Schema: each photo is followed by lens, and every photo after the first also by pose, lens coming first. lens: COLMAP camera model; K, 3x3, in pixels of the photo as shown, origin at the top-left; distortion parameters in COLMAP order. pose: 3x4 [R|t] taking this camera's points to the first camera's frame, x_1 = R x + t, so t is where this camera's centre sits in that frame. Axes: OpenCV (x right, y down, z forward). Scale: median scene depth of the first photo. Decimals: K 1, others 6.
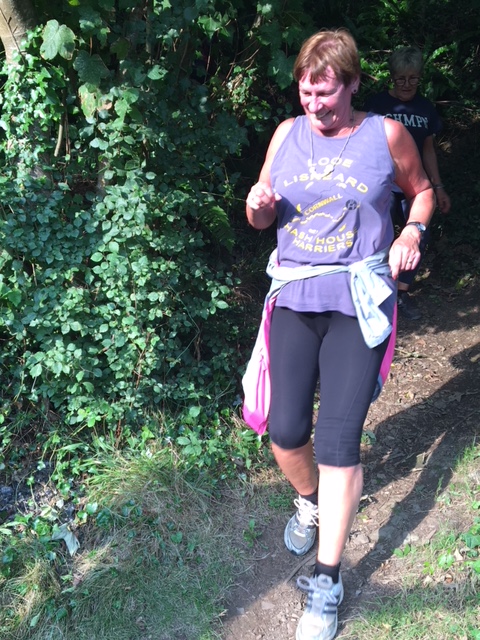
lens RADIAL K [[677.5, 0, 269.9], [0, 677.5, 320.3], [0, 0, 1]] dist [0.119186, -0.219646]
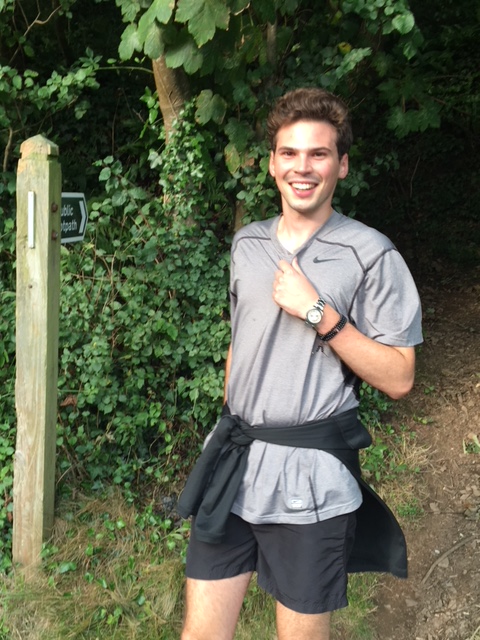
lens RADIAL K [[701.6, 0, 235.6], [0, 701.6, 313.9], [0, 0, 1]] dist [0.123402, -0.259494]
pose [[0.997688, -0.027823, -0.062009, -0.189883], [0.026690, 0.999463, -0.019012, -0.036294], [0.062505, 0.017313, 0.997894, -0.165998]]
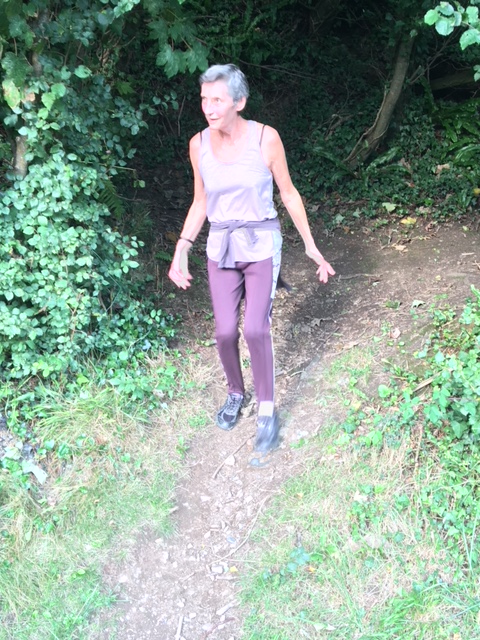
lens RADIAL K [[725.3, 0, 240.0], [0, 725.3, 320.0], [0, 0, 1]] dist [0.114159, -0.275489]
pose [[0.961448, -0.092441, 0.258985, -0.244780], [0.072990, 0.993809, 0.083761, -0.020746], [-0.265125, -0.061629, 0.962243, -0.279903]]
